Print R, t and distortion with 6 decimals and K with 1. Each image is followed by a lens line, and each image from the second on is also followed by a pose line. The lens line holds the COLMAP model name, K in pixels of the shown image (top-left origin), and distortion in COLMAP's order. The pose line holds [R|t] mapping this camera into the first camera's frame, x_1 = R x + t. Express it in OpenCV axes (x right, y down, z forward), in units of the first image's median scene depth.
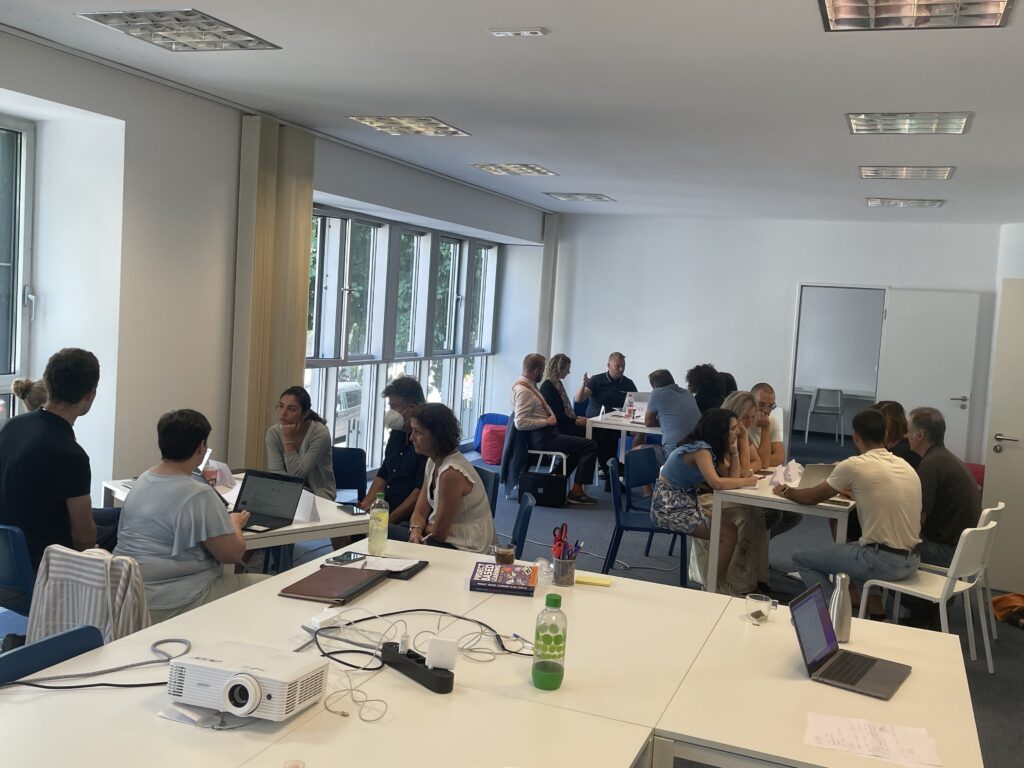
lens RADIAL K [[985.8, 0, 512.0], [0, 985.8, 384.0], [0, 0, 1]] dist [0.017979, 0.014228]
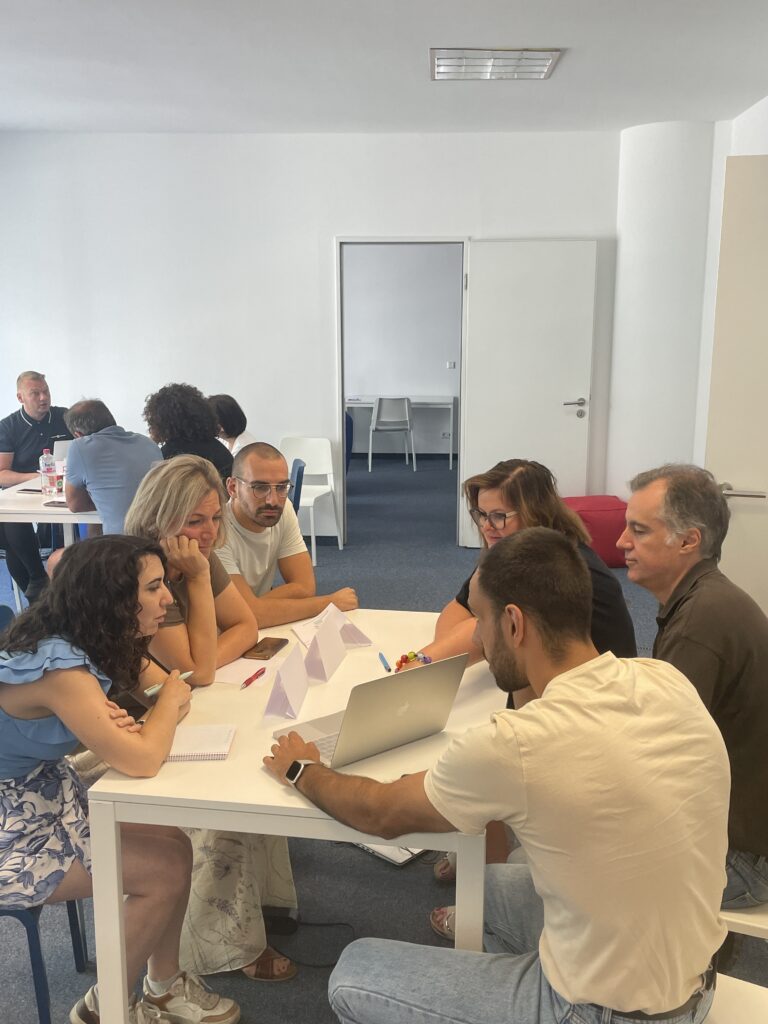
lens RADIAL K [[985.8, 0, 384.0], [0, 985.8, 512.0], [0, 0, 1]] dist [0.017979, 0.014228]
pose [[0.951122, -0.117049, 0.285772, 0.127241], [0.082665, 0.988116, 0.129590, -0.009989], [-0.297545, -0.099633, 0.949495, 0.397814]]
